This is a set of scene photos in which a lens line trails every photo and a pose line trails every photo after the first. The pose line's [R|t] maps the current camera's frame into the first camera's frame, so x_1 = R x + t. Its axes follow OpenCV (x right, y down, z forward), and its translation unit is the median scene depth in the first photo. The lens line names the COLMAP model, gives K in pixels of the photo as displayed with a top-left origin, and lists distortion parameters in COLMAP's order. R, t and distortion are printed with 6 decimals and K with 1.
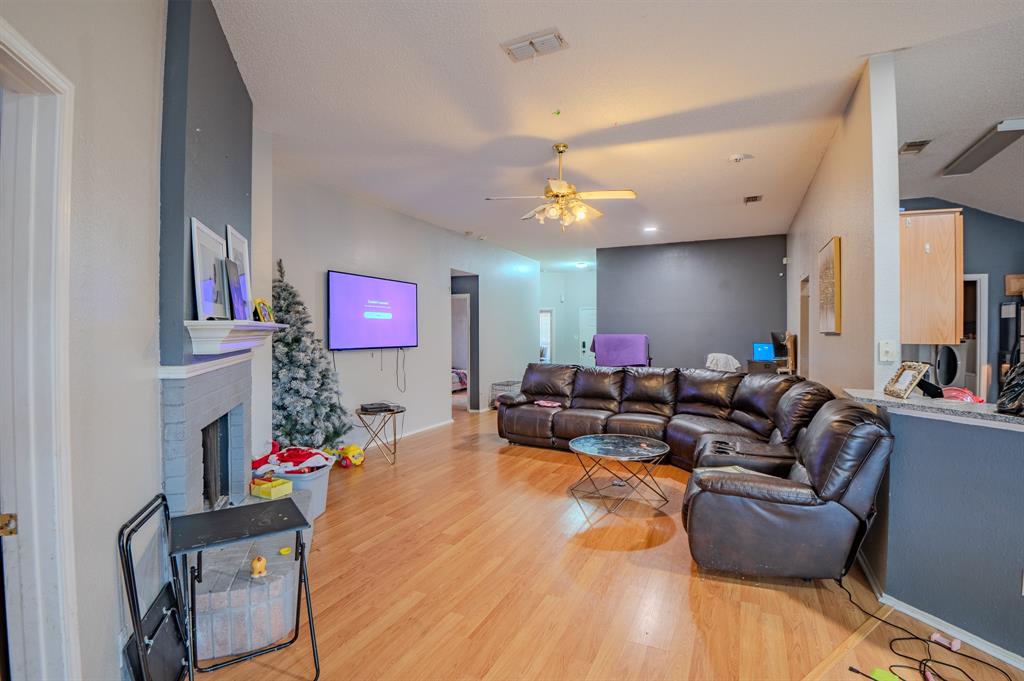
lens RADIAL K [[474.6, 0, 514.7], [0, 474.6, 335.1], [0, 0, 1]] dist [-0.005302, -0.022503]
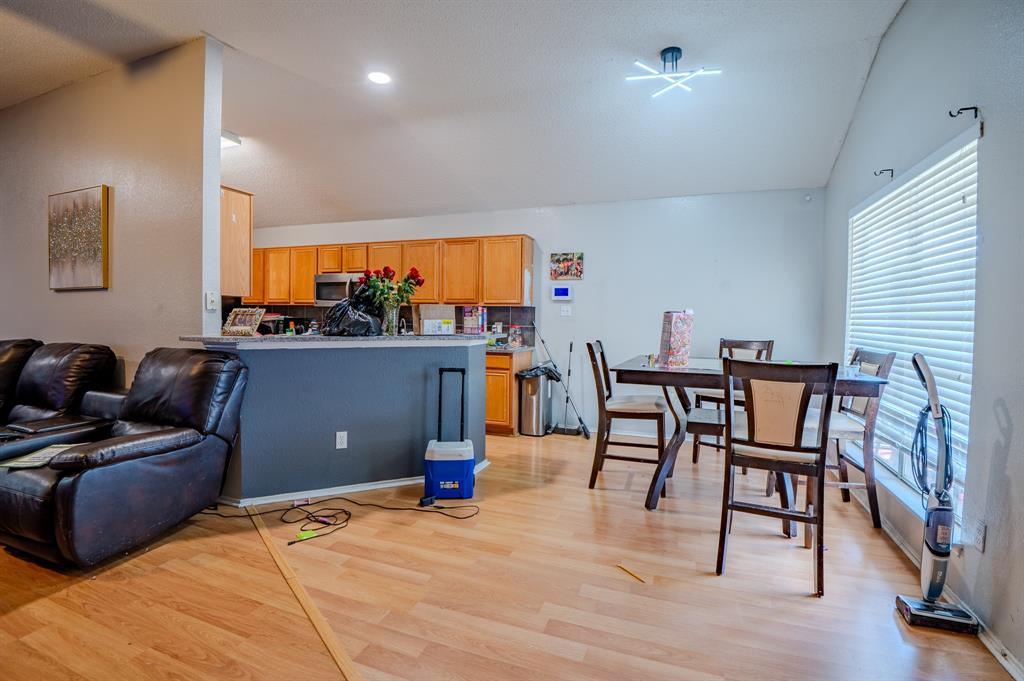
lens RADIAL K [[468.5, 0, 515.4], [0, 468.5, 334.5], [0, 0, 1]] dist [-0.001256, -0.026806]
pose [[-0.082186, -0.034204, 0.996030, -0.255747], [-0.002762, 0.999415, 0.034092, 0.047750], [-0.996613, 0.000051, -0.082233, 0.217198]]
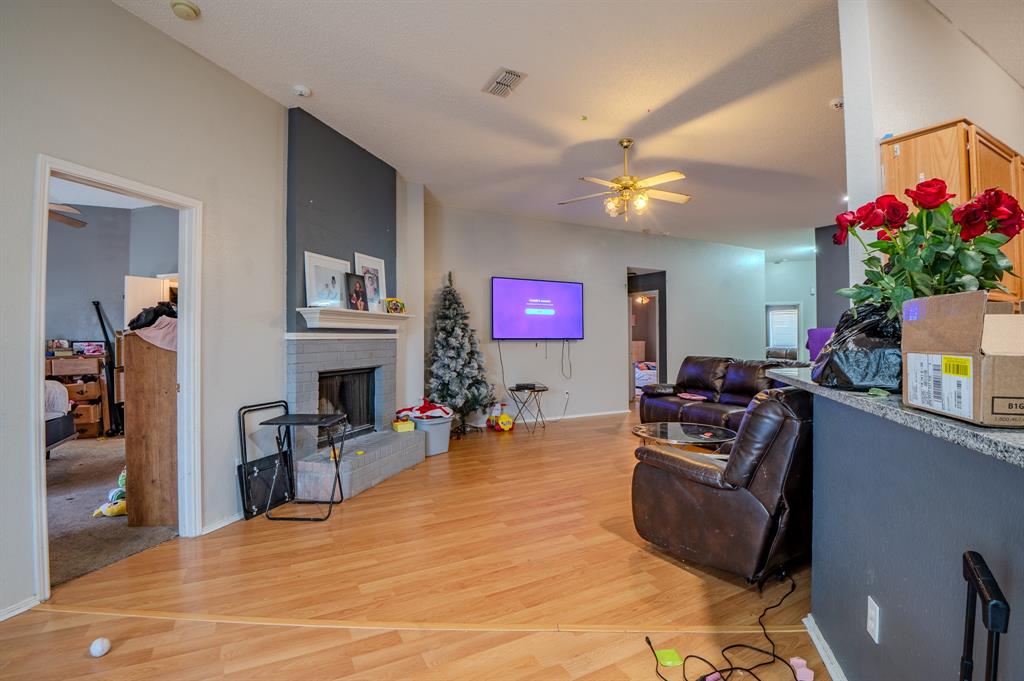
lens RADIAL K [[468.5, 0, 515.4], [0, 468.5, 334.5], [0, 0, 1]] dist [-0.001256, -0.026806]
pose [[0.805732, -0.007180, -0.592237, 0.485958], [-0.001218, 0.999904, -0.013779, 0.043625], [0.592279, 0.011823, 0.805646, 0.017420]]
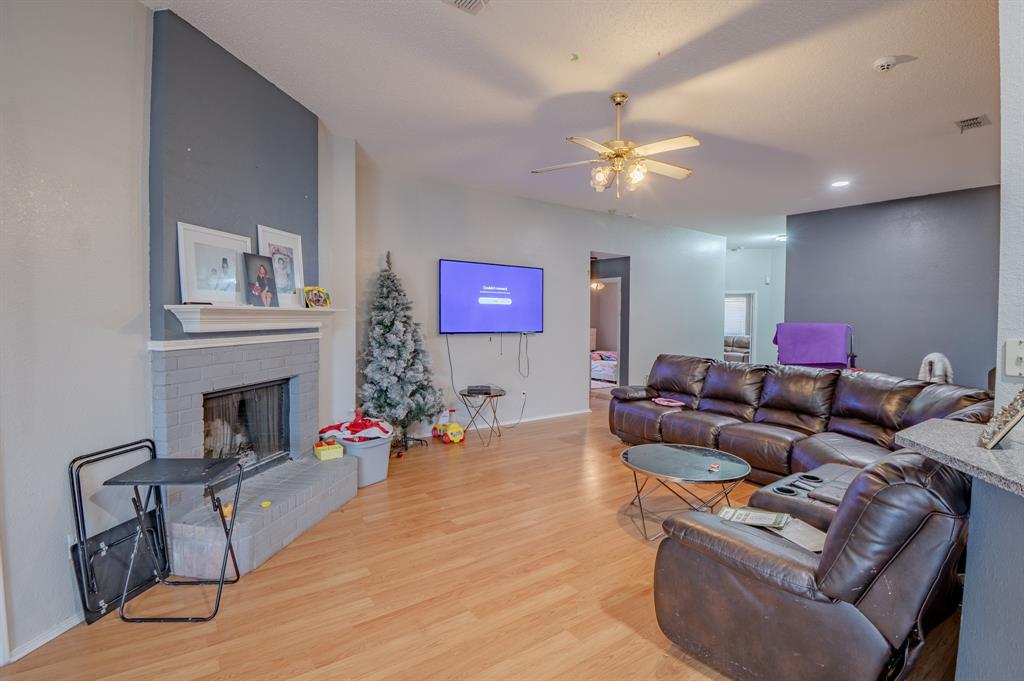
lens RADIAL K [[474.6, 0, 514.7], [0, 474.6, 335.1], [0, 0, 1]] dist [-0.005302, -0.022503]
pose [[0.876366, 0.026308, -0.480926, 0.330945], [-0.012420, 0.999409, 0.032039, -0.001138], [0.481485, -0.022105, 0.876175, 0.159157]]
